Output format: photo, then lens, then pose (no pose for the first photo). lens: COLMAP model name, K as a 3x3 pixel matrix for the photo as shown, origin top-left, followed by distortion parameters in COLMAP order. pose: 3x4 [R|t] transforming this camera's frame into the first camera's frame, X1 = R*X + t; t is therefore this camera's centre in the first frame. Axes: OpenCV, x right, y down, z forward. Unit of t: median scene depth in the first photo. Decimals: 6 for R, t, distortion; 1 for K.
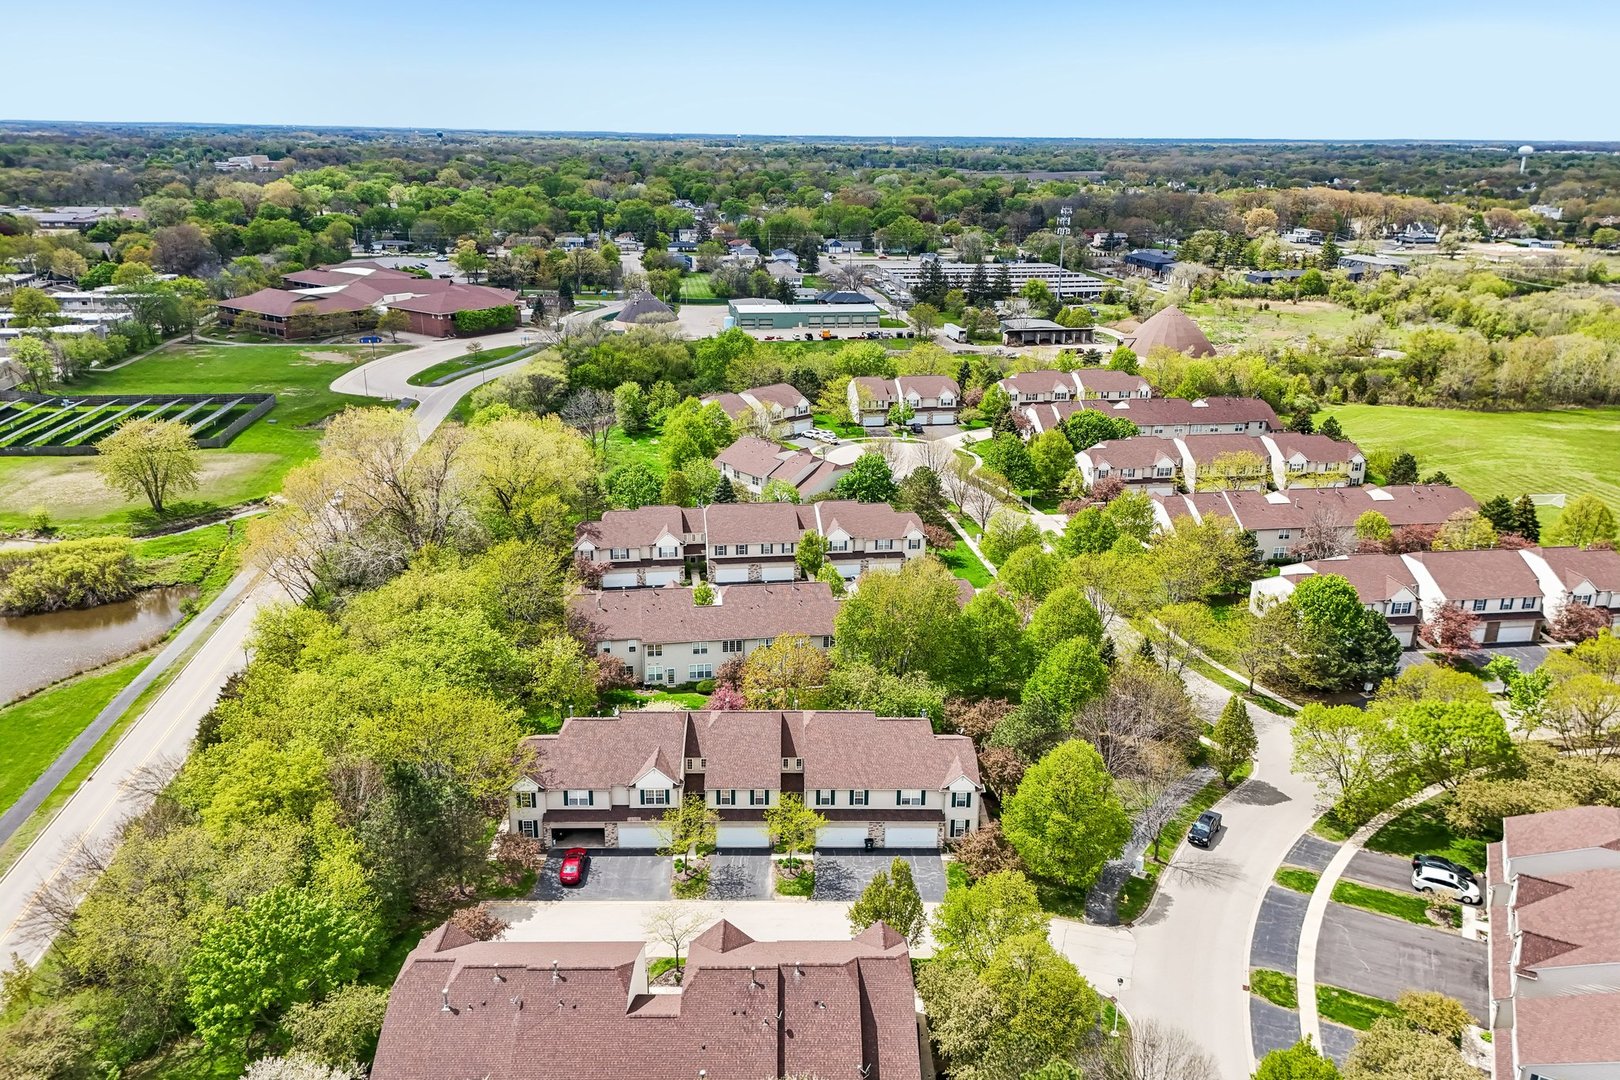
lens RADIAL K [[1177.2, 0, 809.9], [0, 1177.2, 533.9], [0, 0, 1]] dist [0.067364, -0.060891]
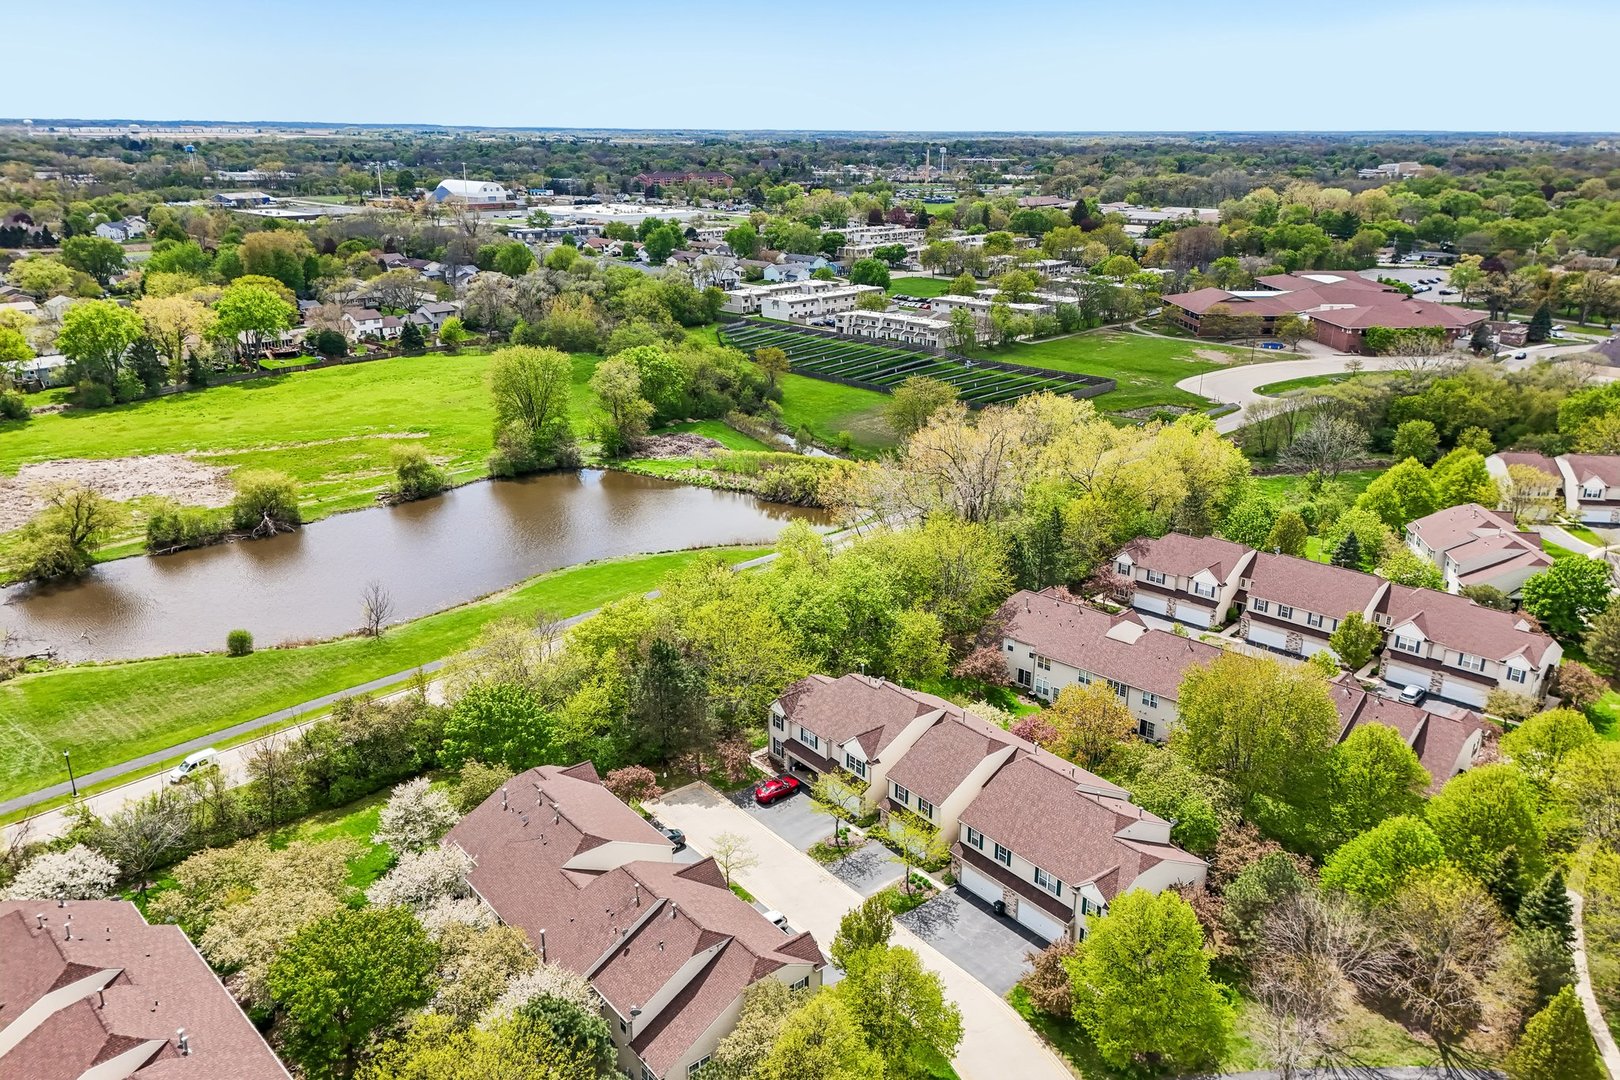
lens RADIAL K [[1177.2, 0, 810.0], [0, 1177.2, 544.1], [0, 0, 1]] dist [0.067364, -0.060891]
pose [[0.621101, 0.249670, -0.742899, 0.360322], [-0.247955, 0.961809, 0.115937, -0.049228], [0.743473, 0.112197, 0.659288, 0.159959]]
